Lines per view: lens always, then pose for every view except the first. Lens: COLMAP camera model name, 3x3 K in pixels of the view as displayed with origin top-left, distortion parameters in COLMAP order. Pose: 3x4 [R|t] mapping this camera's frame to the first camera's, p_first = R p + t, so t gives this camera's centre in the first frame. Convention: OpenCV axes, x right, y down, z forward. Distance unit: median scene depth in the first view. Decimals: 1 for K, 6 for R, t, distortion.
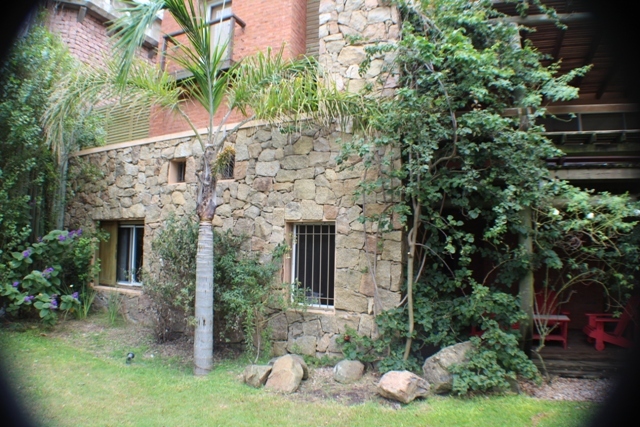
lens RADIAL K [[399.1, 0, 320.0], [0, 399.1, 213.5], [0, 0, 1]] dist [-0.229290, 0.073208]
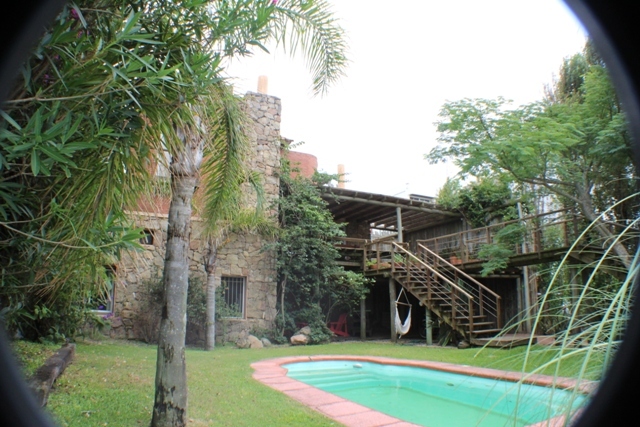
lens RADIAL K [[399.1, 0, 320.0], [0, 399.1, 213.5], [0, 0, 1]] dist [-0.229290, 0.073208]
pose [[0.650481, 0.156887, 0.743142, -1.306318], [-0.057244, 0.985778, -0.158005, 0.000049], [-0.757362, 0.060239, 0.650211, -0.665880]]
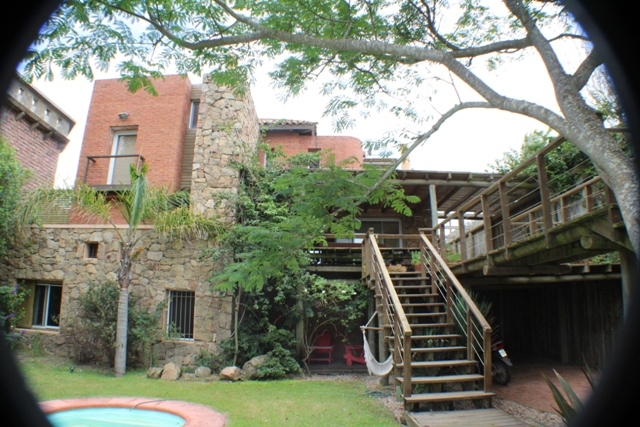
lens RADIAL K [[399.1, 0, 320.0], [0, 399.1, 213.5], [0, 0, 1]] dist [-0.229290, 0.073208]
pose [[0.916330, 0.080203, 0.392309, -0.151994], [-0.020979, 0.988006, -0.152984, -0.063175], [-0.399873, 0.131954, 0.907022, -0.801982]]
